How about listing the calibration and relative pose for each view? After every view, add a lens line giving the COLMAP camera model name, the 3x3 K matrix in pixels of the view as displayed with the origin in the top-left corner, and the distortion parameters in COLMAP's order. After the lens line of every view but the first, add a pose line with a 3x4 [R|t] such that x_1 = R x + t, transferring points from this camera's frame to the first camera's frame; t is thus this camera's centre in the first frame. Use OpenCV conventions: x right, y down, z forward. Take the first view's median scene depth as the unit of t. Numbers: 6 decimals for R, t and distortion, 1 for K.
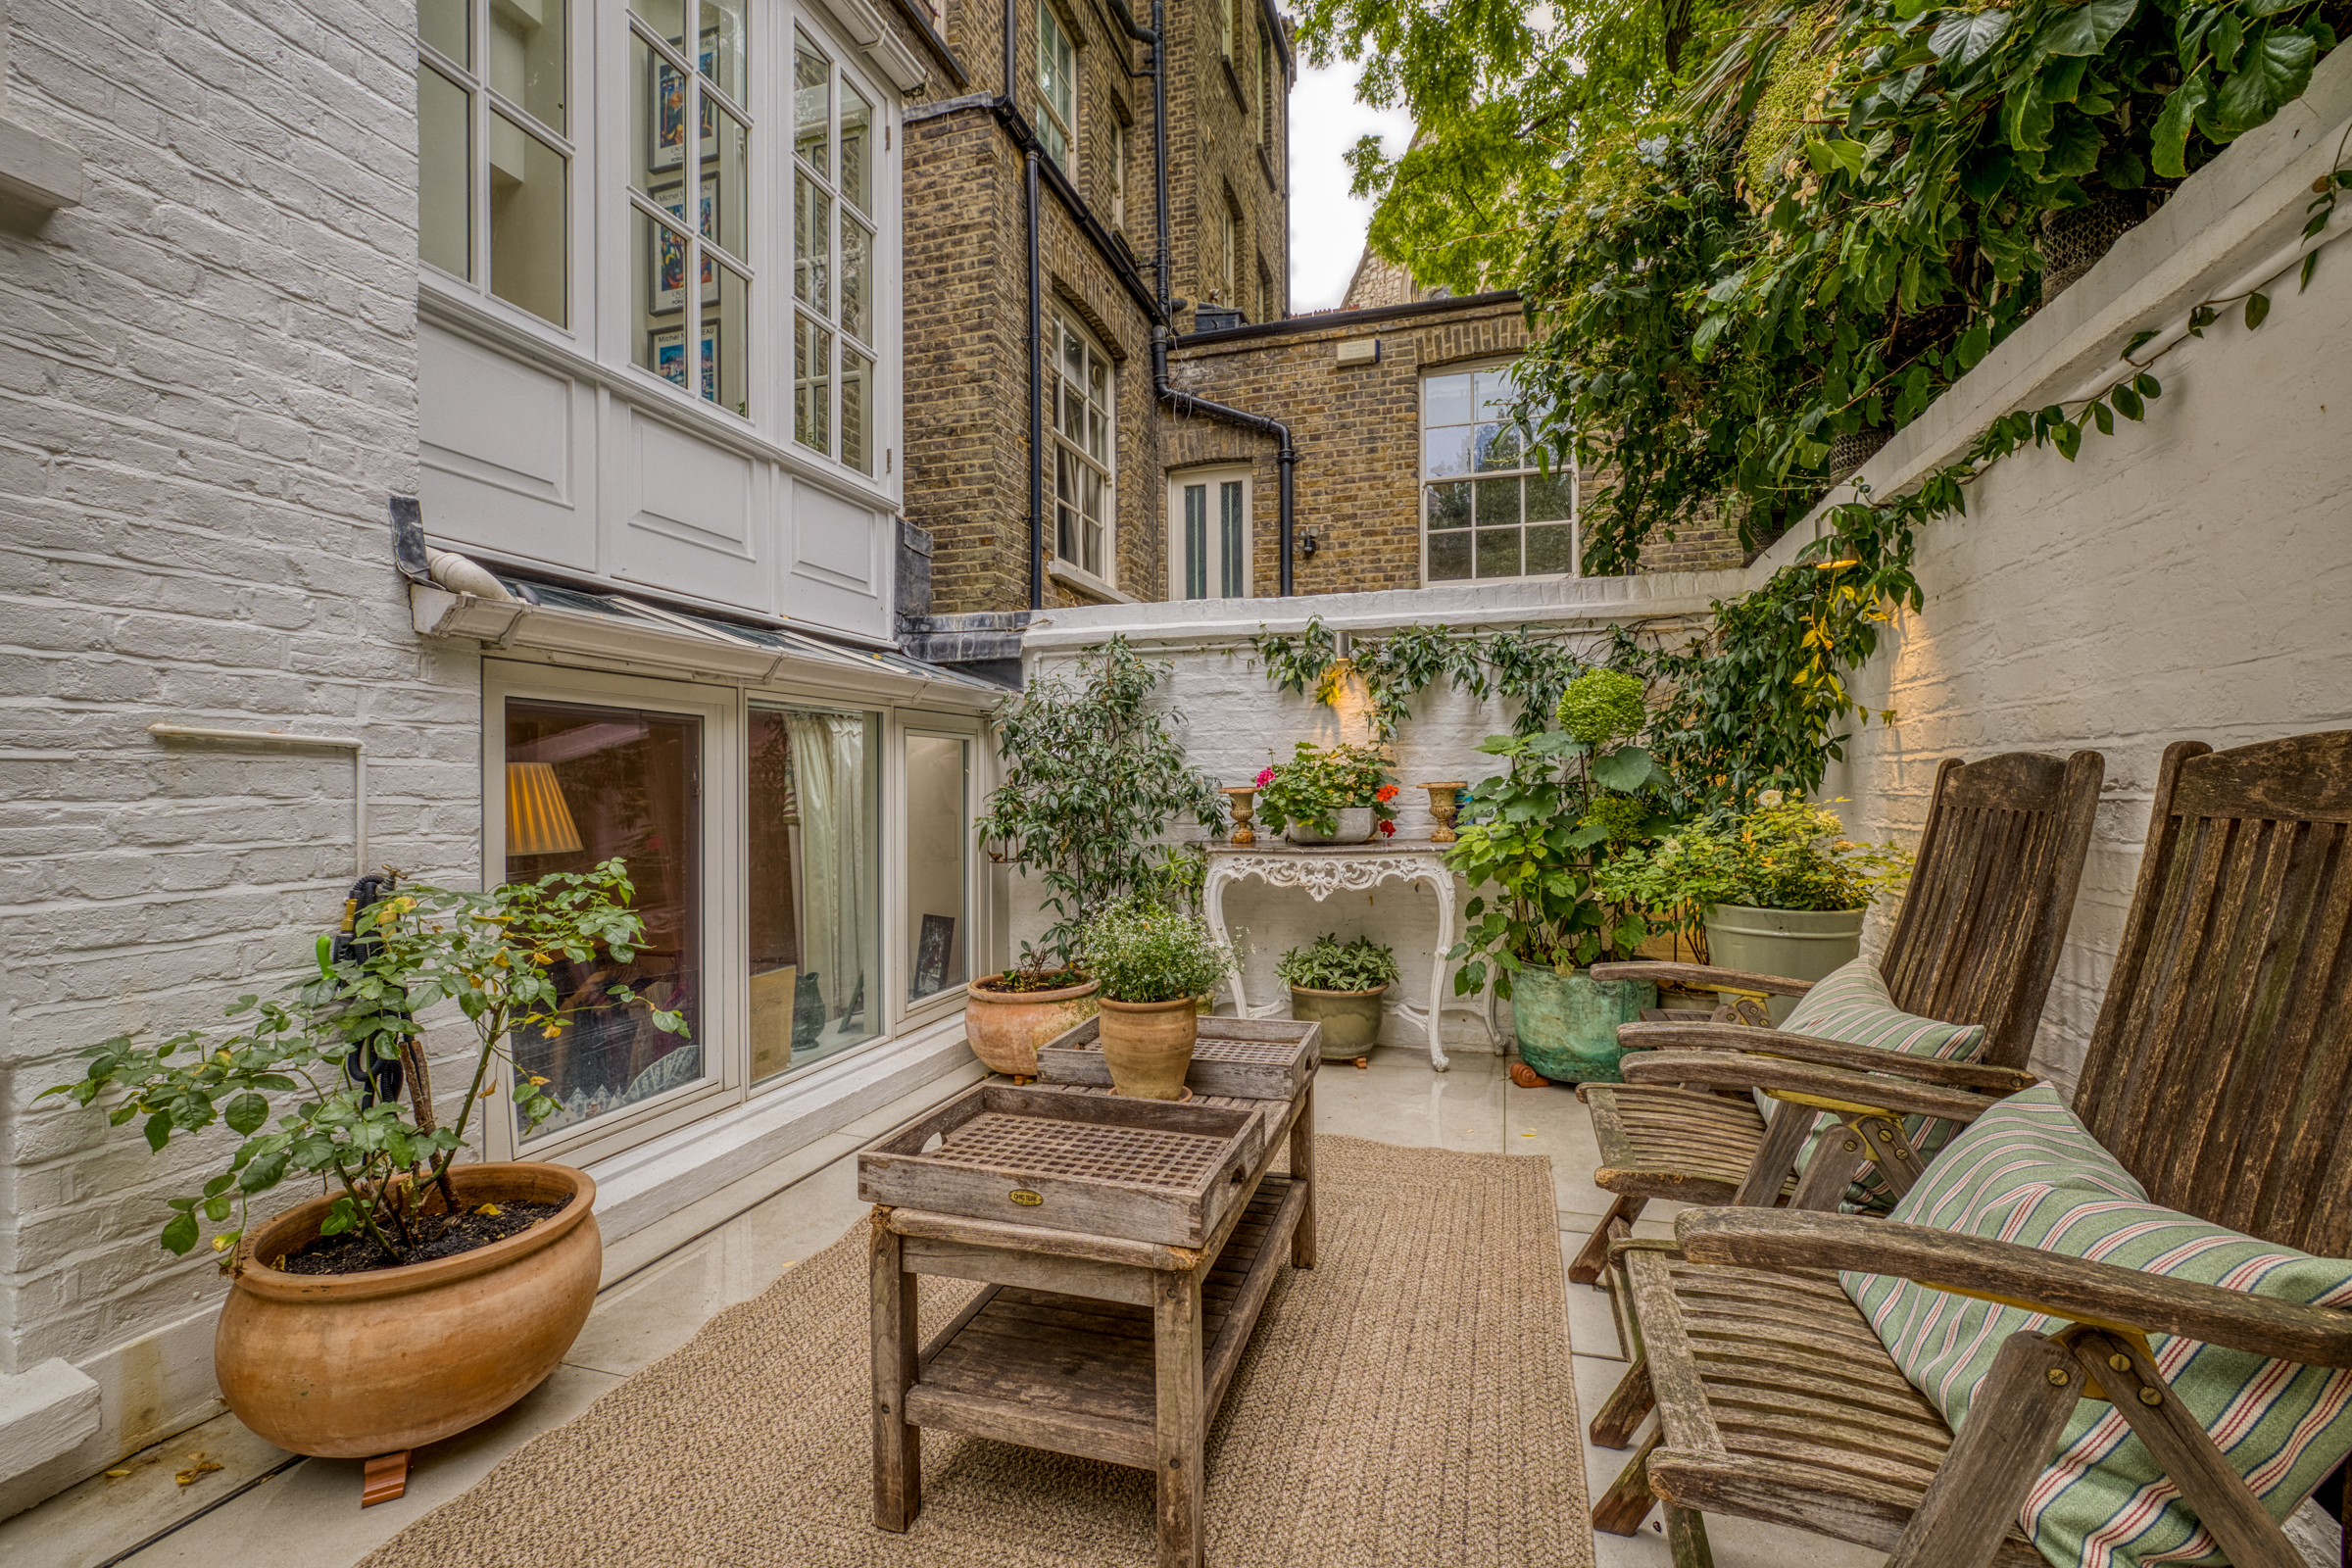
lens RADIAL K [[1024.7, 0, 1172.2], [0, 1024.7, 783.2], [0, 0, 1]] dist [-0.009064, 0.000349]
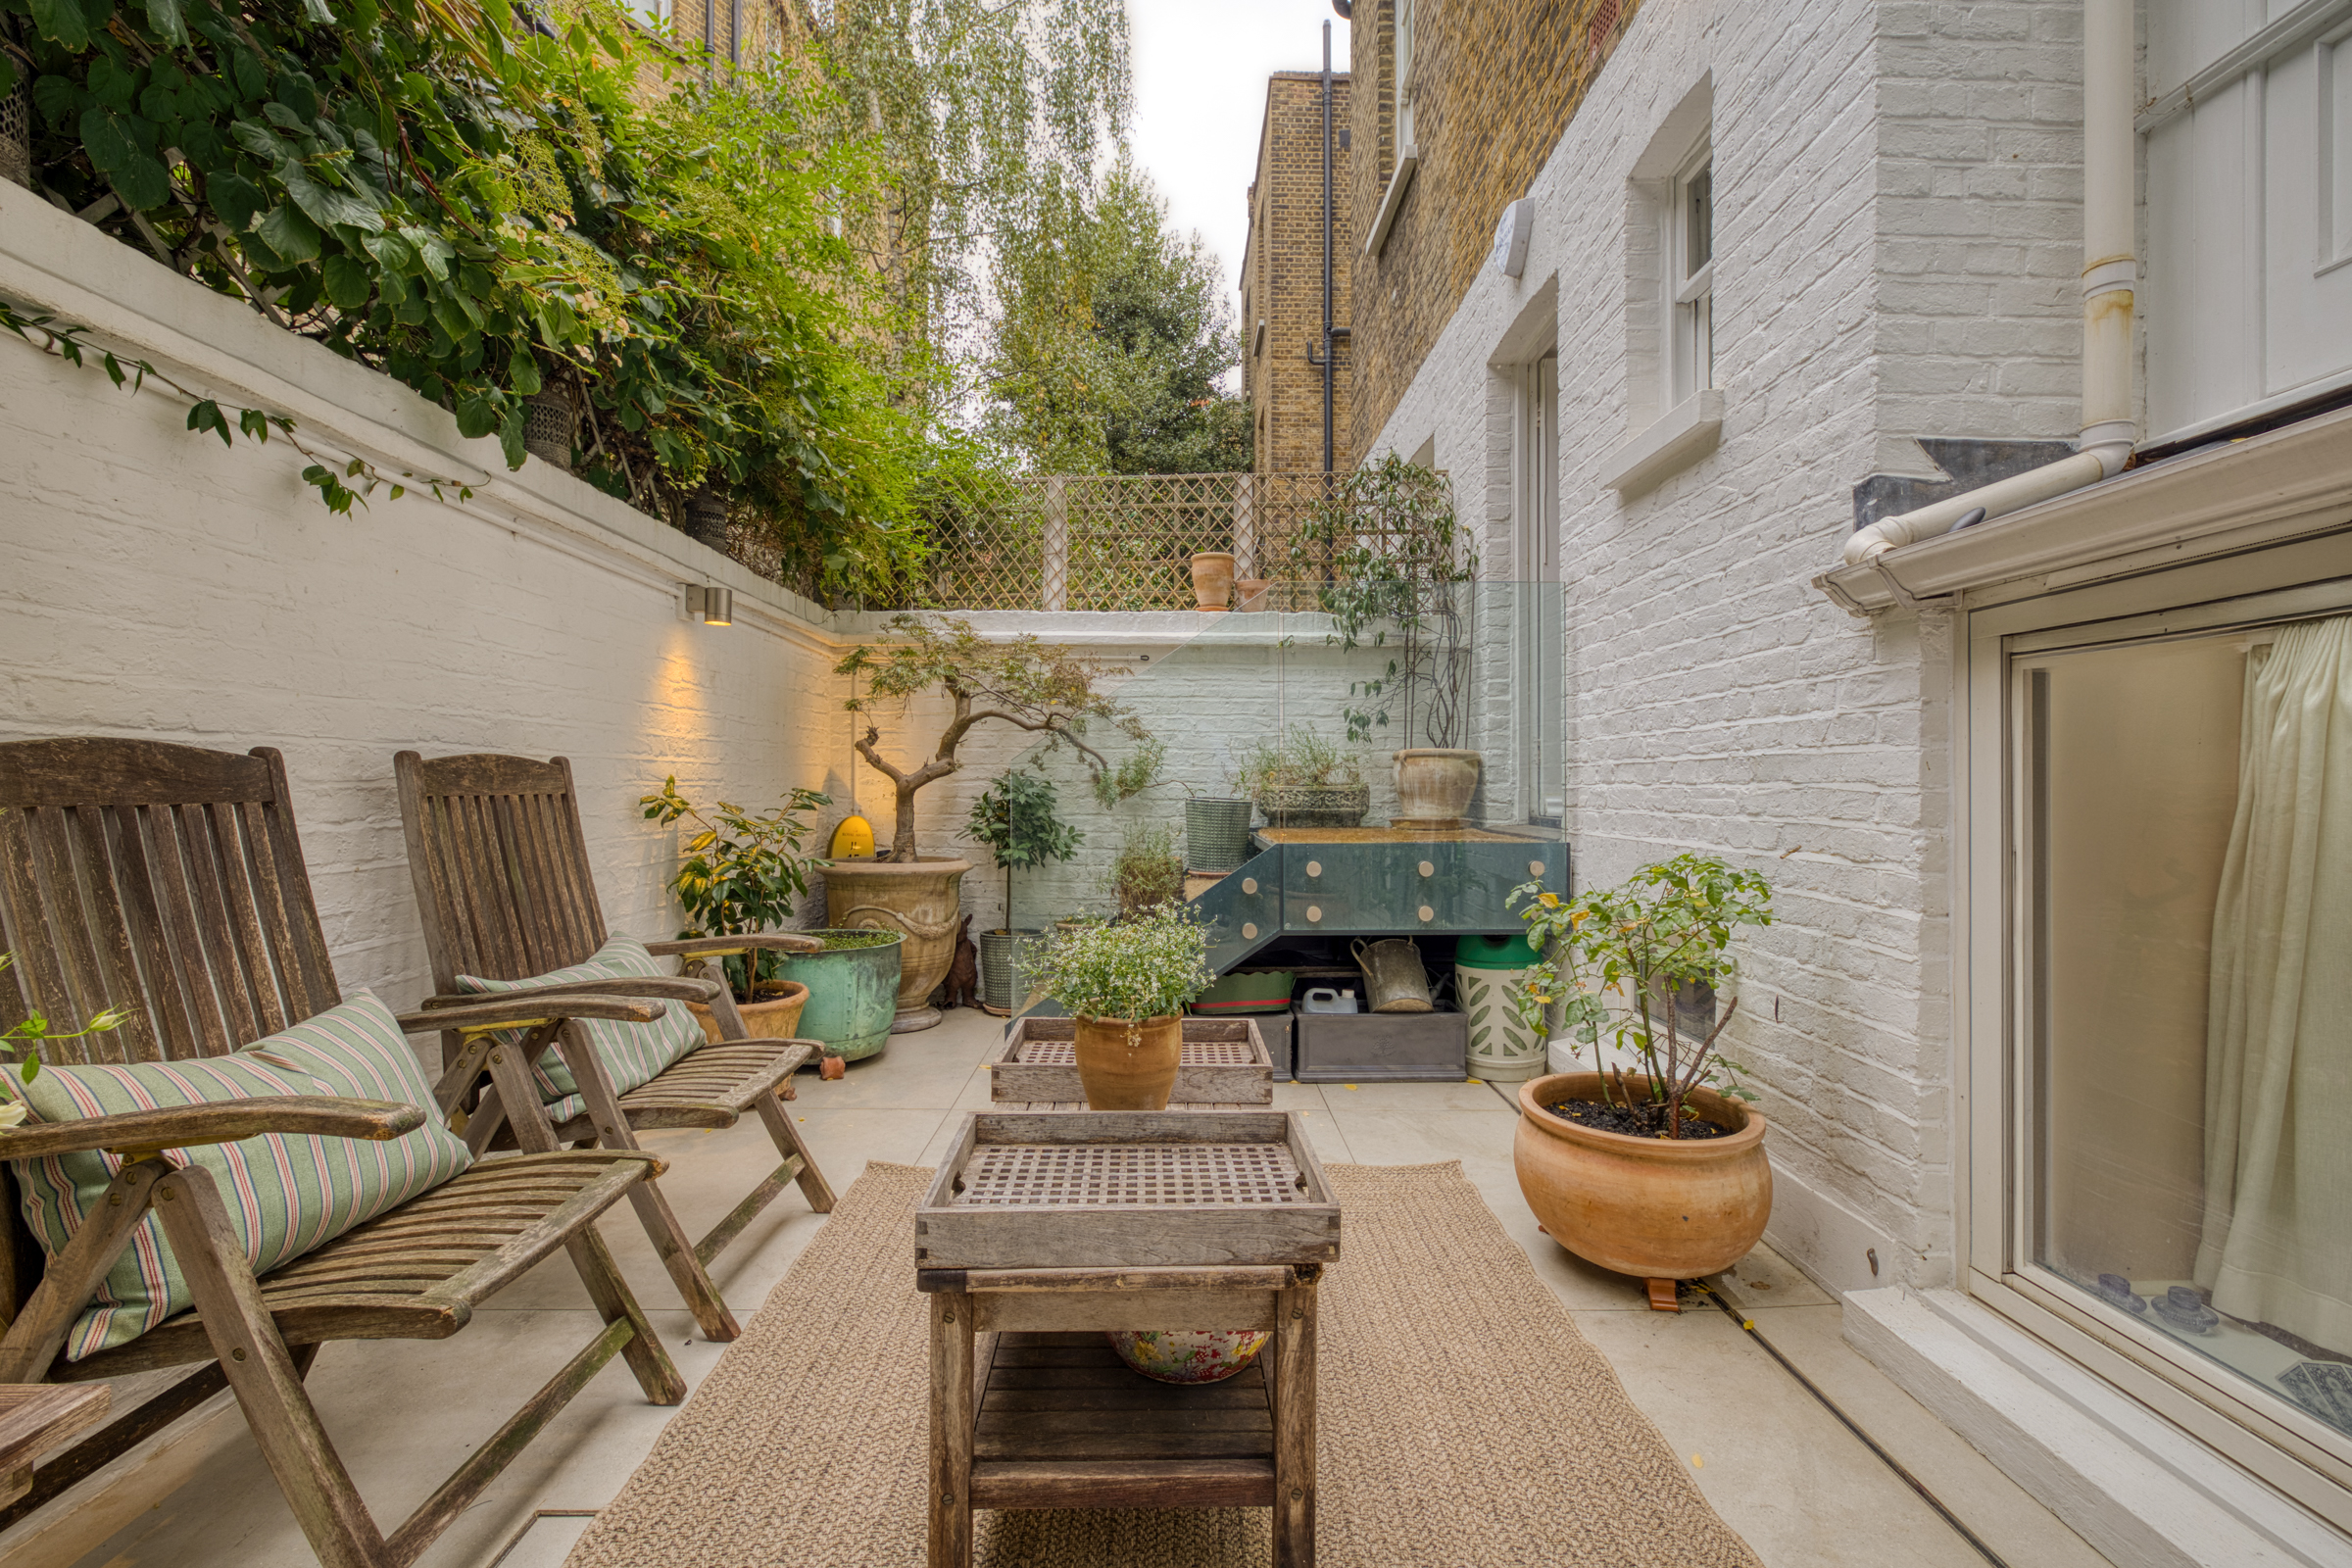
lens RADIAL K [[1024.7, 0, 1181.2], [0, 1024.7, 786.7], [0, 0, 1]] dist [-0.009064, 0.000349]
pose [[-0.947578, 0.005145, -0.319483, 0.242410], [0.004732, 0.999987, 0.002071, 0.014230], [0.319489, 0.000451, -0.947590, 2.170045]]
